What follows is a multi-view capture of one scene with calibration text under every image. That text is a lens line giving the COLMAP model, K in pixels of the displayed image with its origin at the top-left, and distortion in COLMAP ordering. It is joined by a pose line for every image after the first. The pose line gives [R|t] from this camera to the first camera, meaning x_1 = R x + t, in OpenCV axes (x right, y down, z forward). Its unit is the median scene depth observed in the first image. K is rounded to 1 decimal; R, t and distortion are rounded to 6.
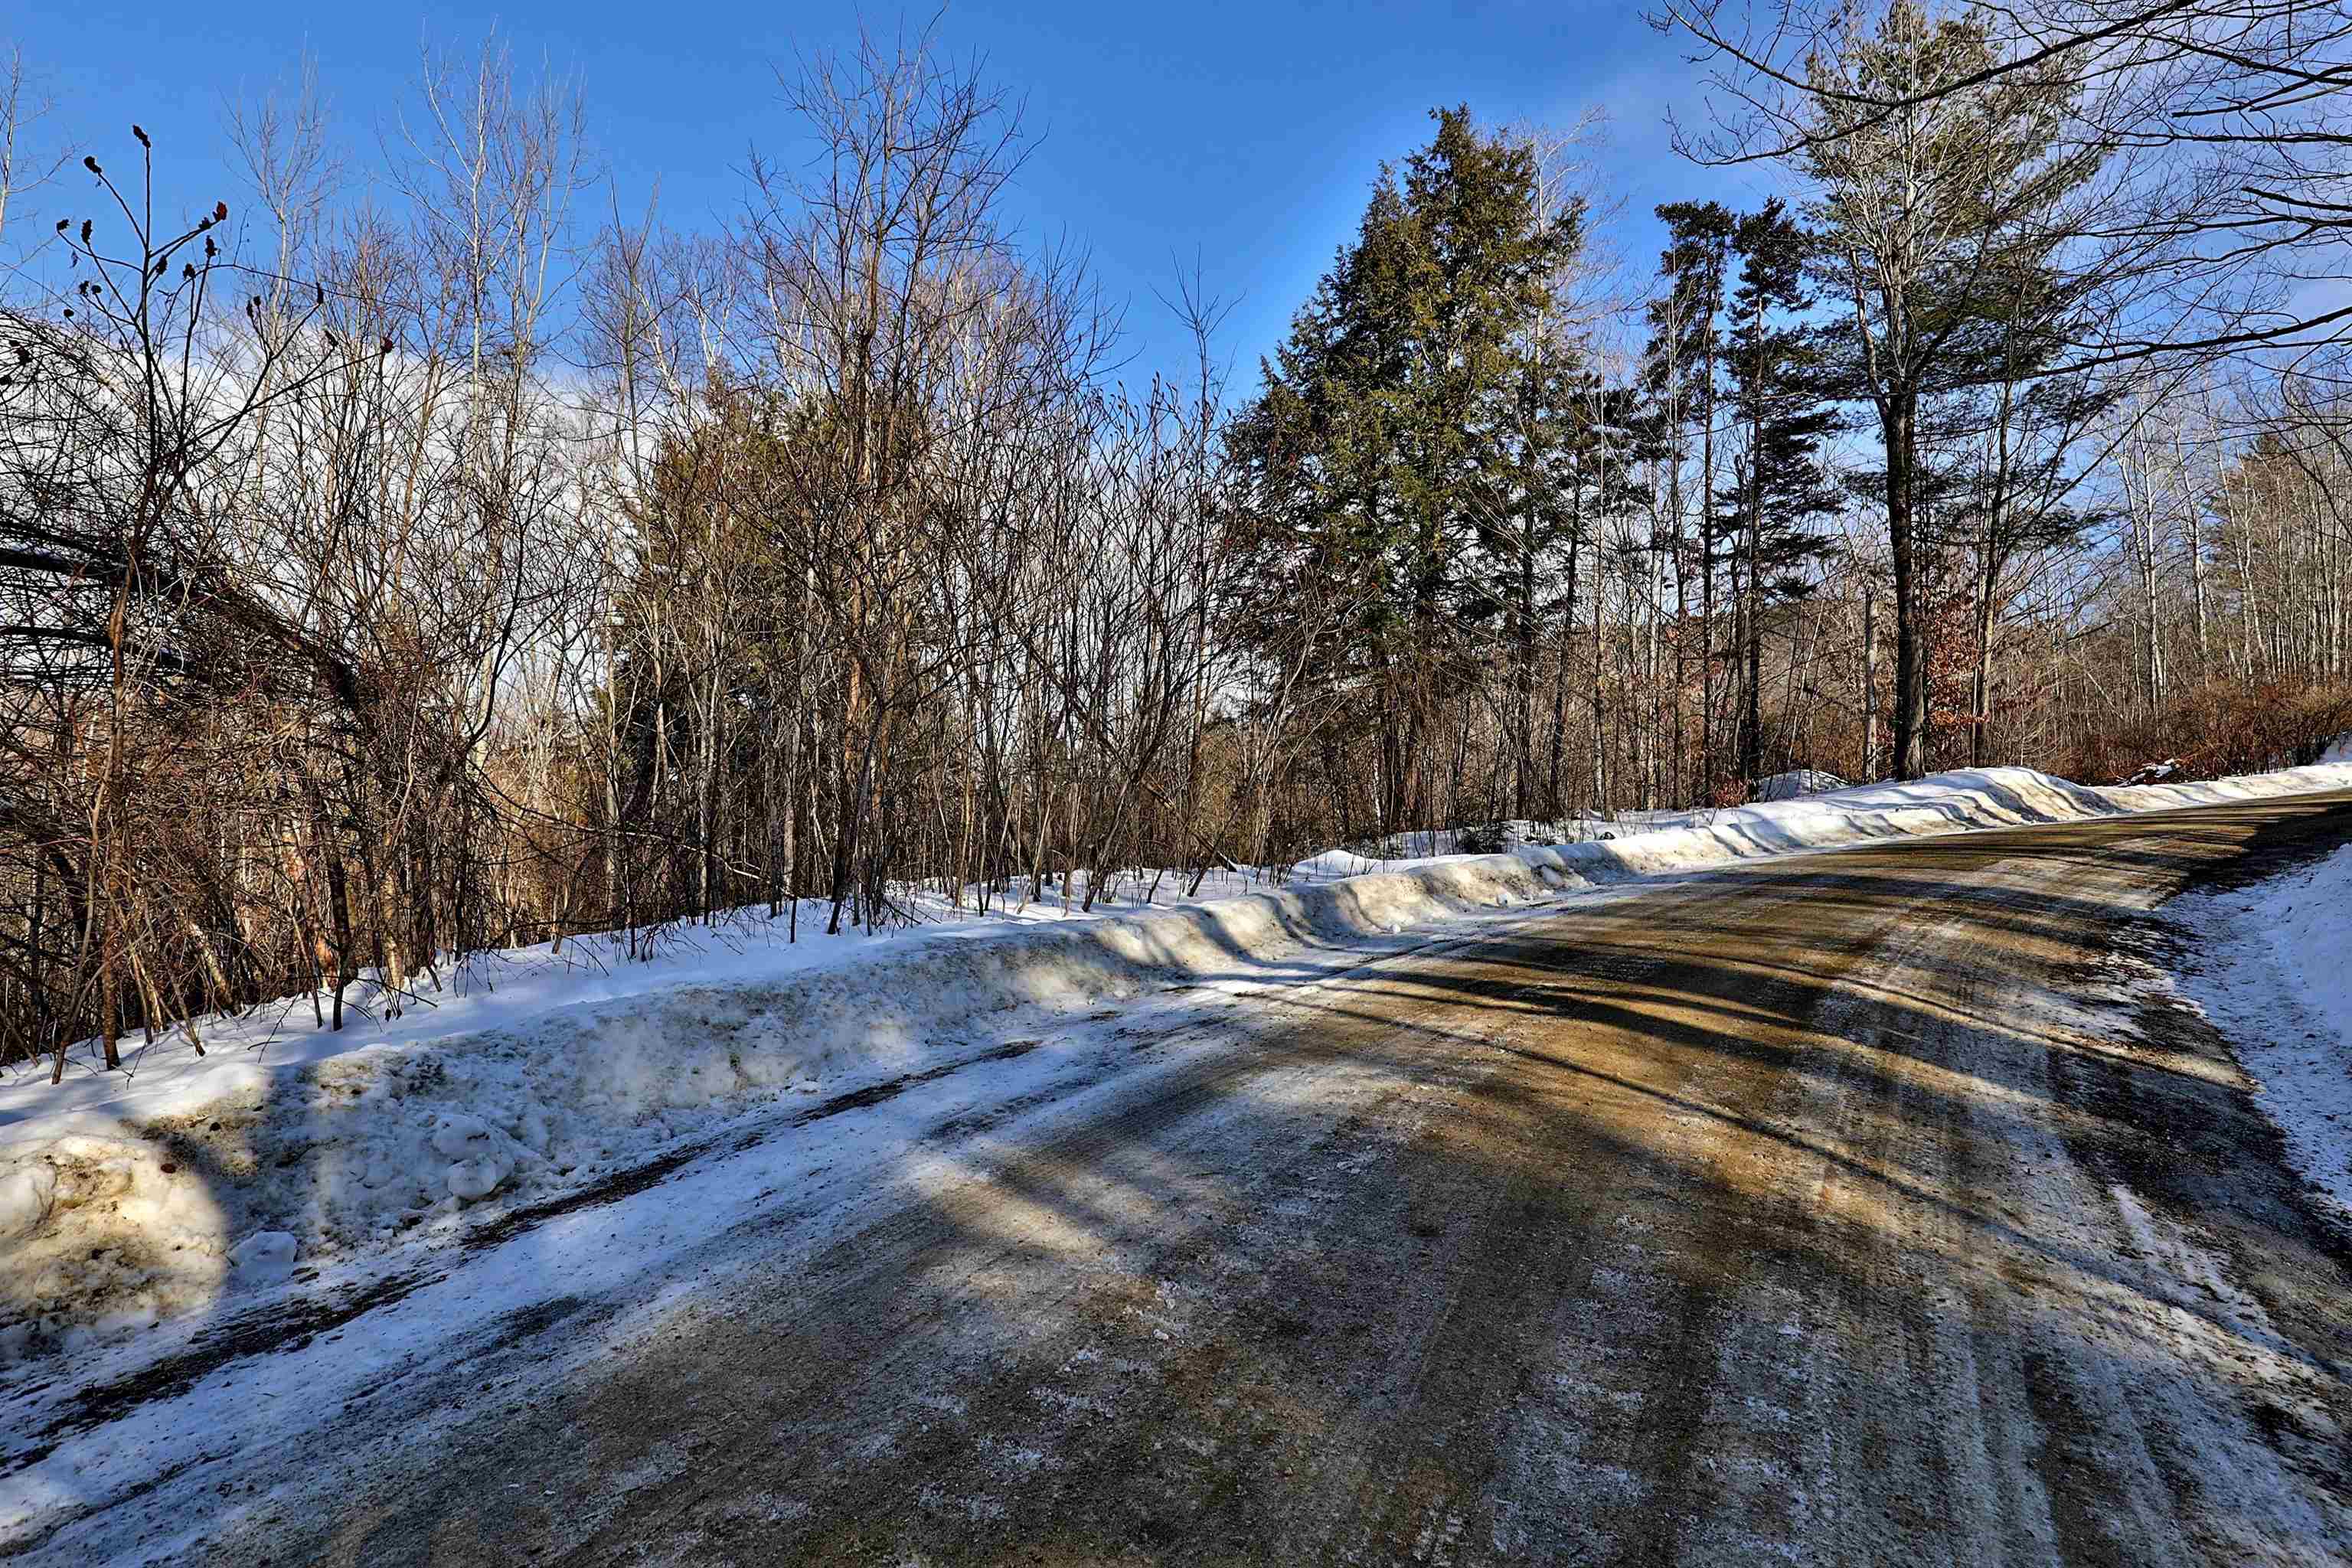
lens RADIAL K [[1144.1, 0, 1176.0], [0, 1144.1, 784.0], [0, 0, 1]] dist [0.009132, -0.000283]
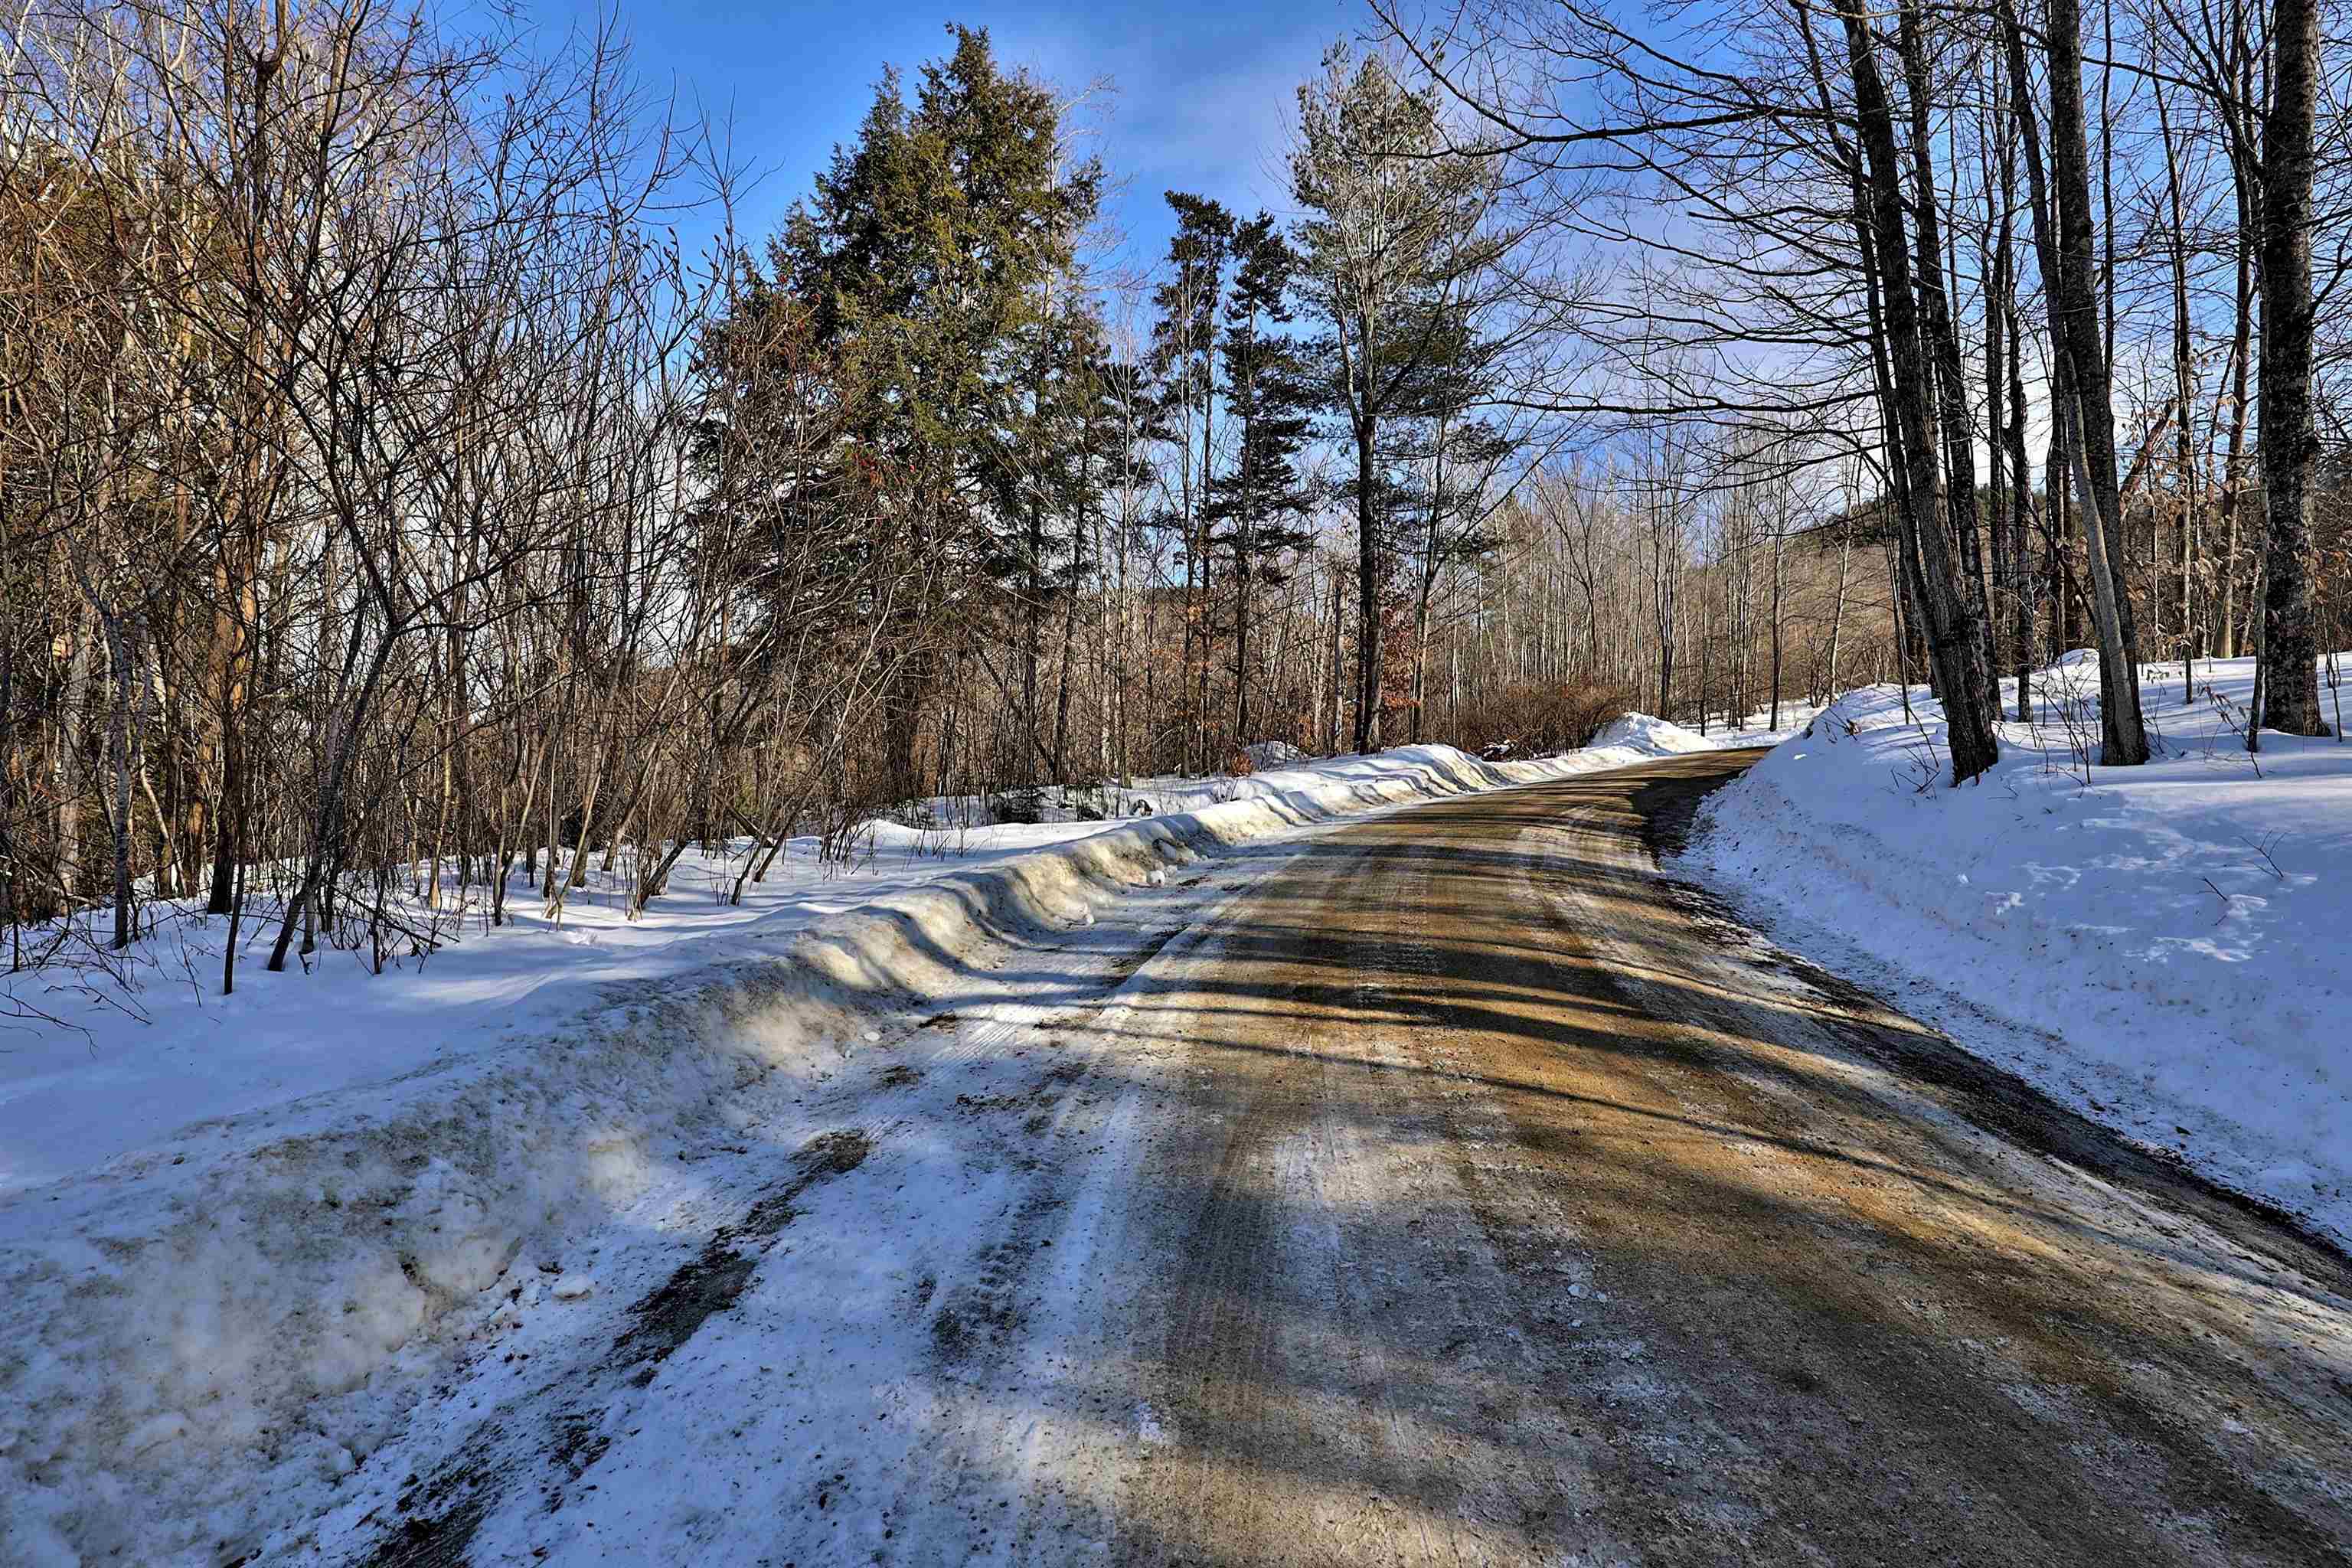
lens RADIAL K [[1144.1, 0, 1176.0], [0, 1144.1, 784.0], [0, 0, 1]] dist [0.009132, -0.000283]
pose [[0.871931, 0.005787, 0.489594, -0.080350], [-0.024023, 0.999231, 0.030973, -0.003692], [-0.489039, -0.038768, 0.871400, 0.083441]]
